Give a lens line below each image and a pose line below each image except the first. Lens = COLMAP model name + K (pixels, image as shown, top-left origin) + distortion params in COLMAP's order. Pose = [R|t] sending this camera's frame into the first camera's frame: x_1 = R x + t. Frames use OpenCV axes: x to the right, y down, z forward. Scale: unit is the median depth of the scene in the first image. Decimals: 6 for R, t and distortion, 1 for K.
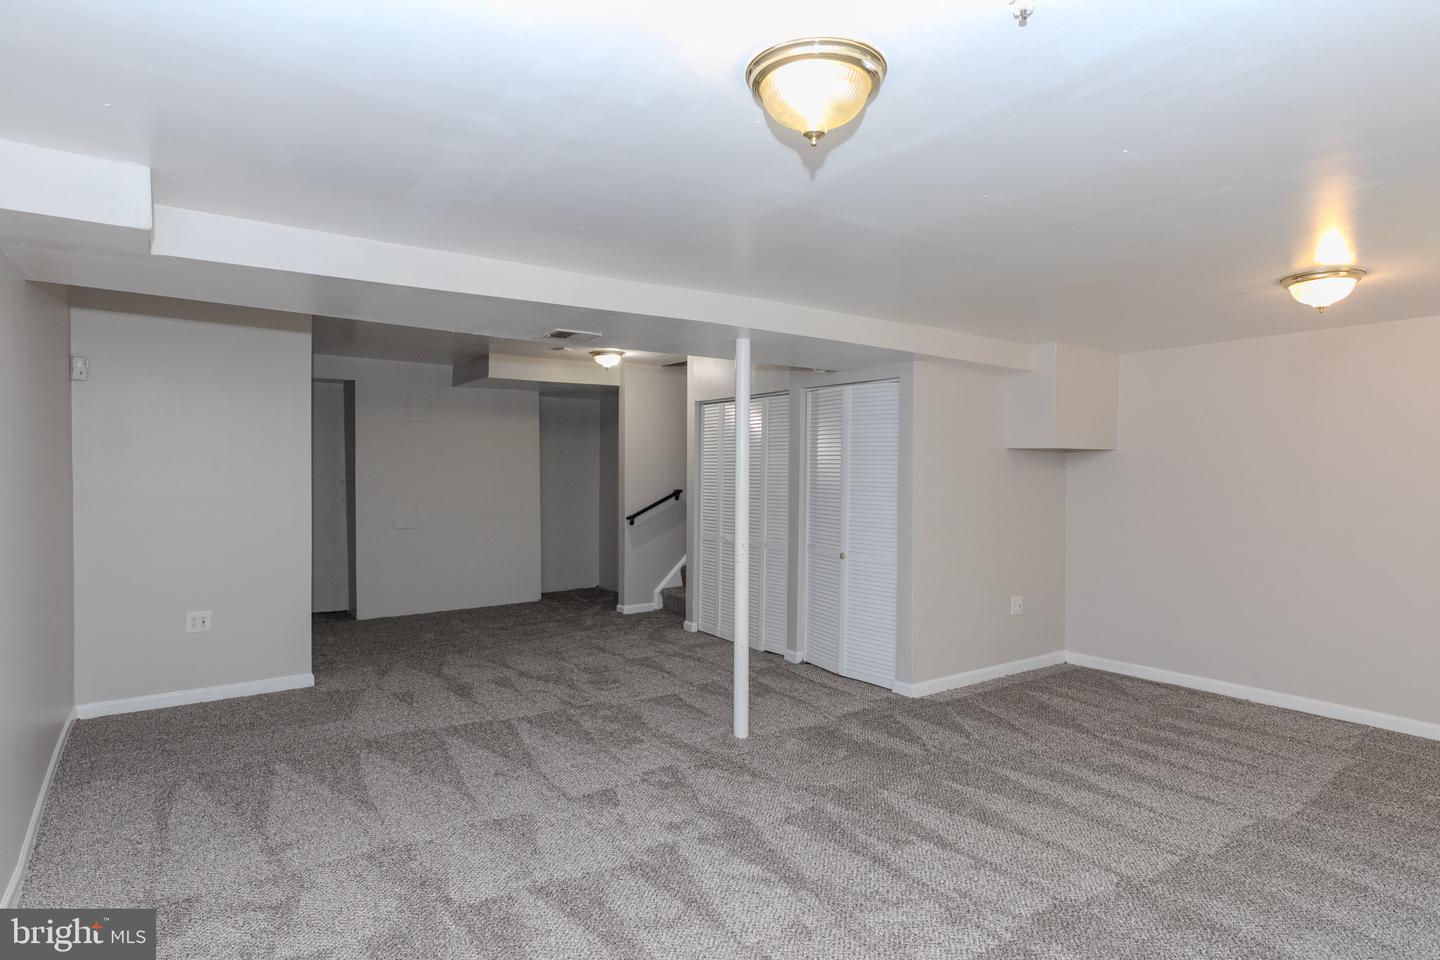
lens RADIAL K [[806.6, 0, 720.8], [0, 806.6, 481.9], [0, 0, 1]] dist [0.003617, -0.000434]
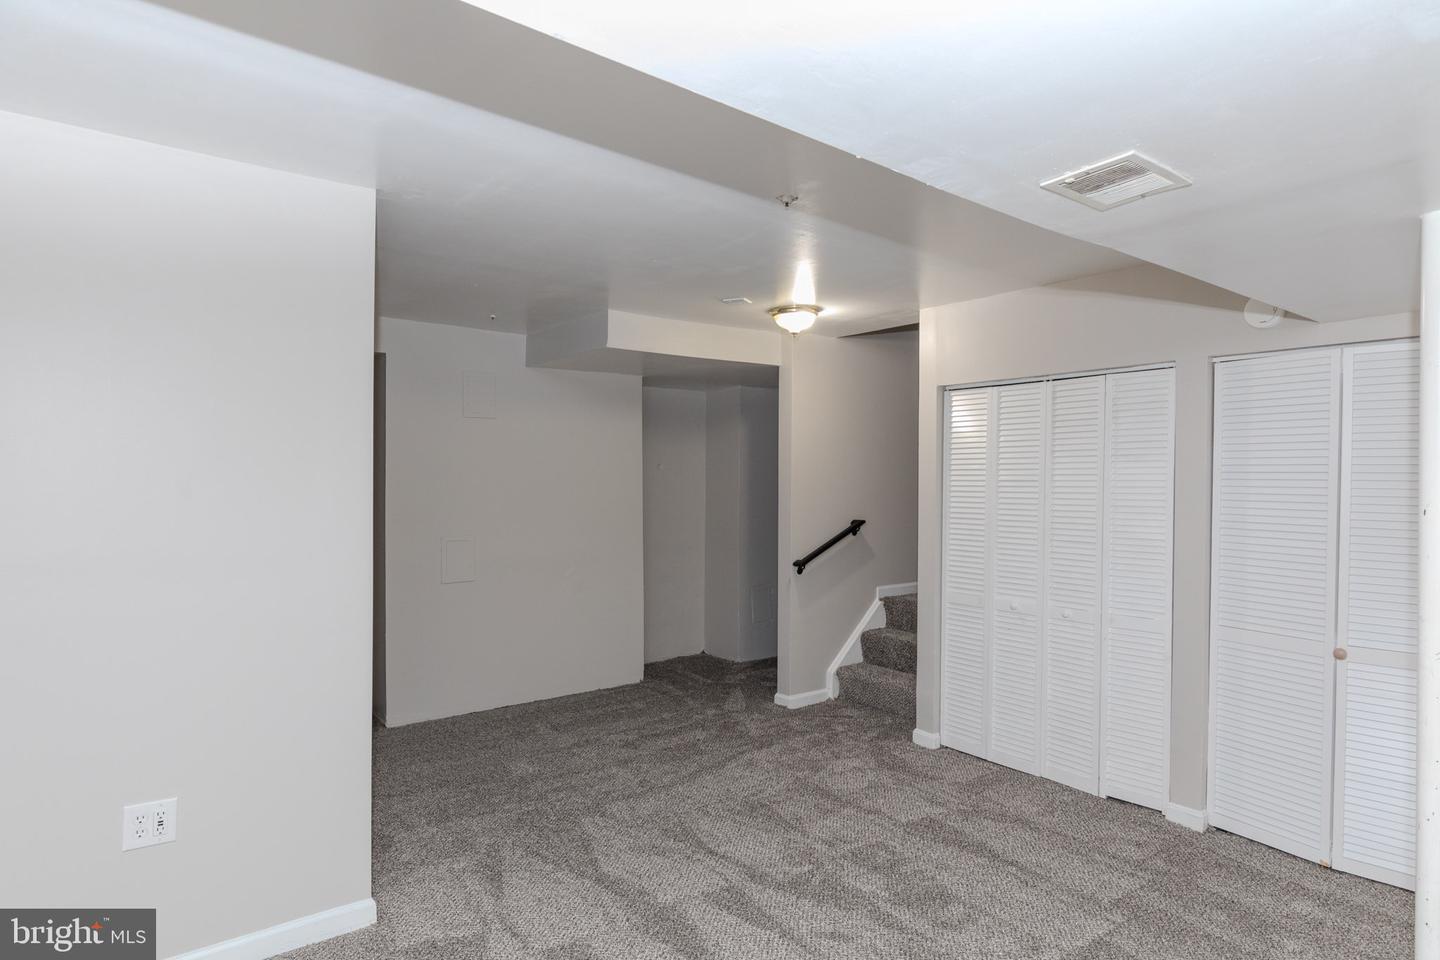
lens RADIAL K [[850.5, 0, 720.6], [0, 850.5, 478.4], [0, 0, 1]] dist [-0.000936, 0.000170]
pose [[0.999092, 0.000284, 0.042606, -0.227828], [0.000563, 0.999803, -0.019860, -0.013169], [-0.042603, 0.019866, 0.998895, 0.330609]]
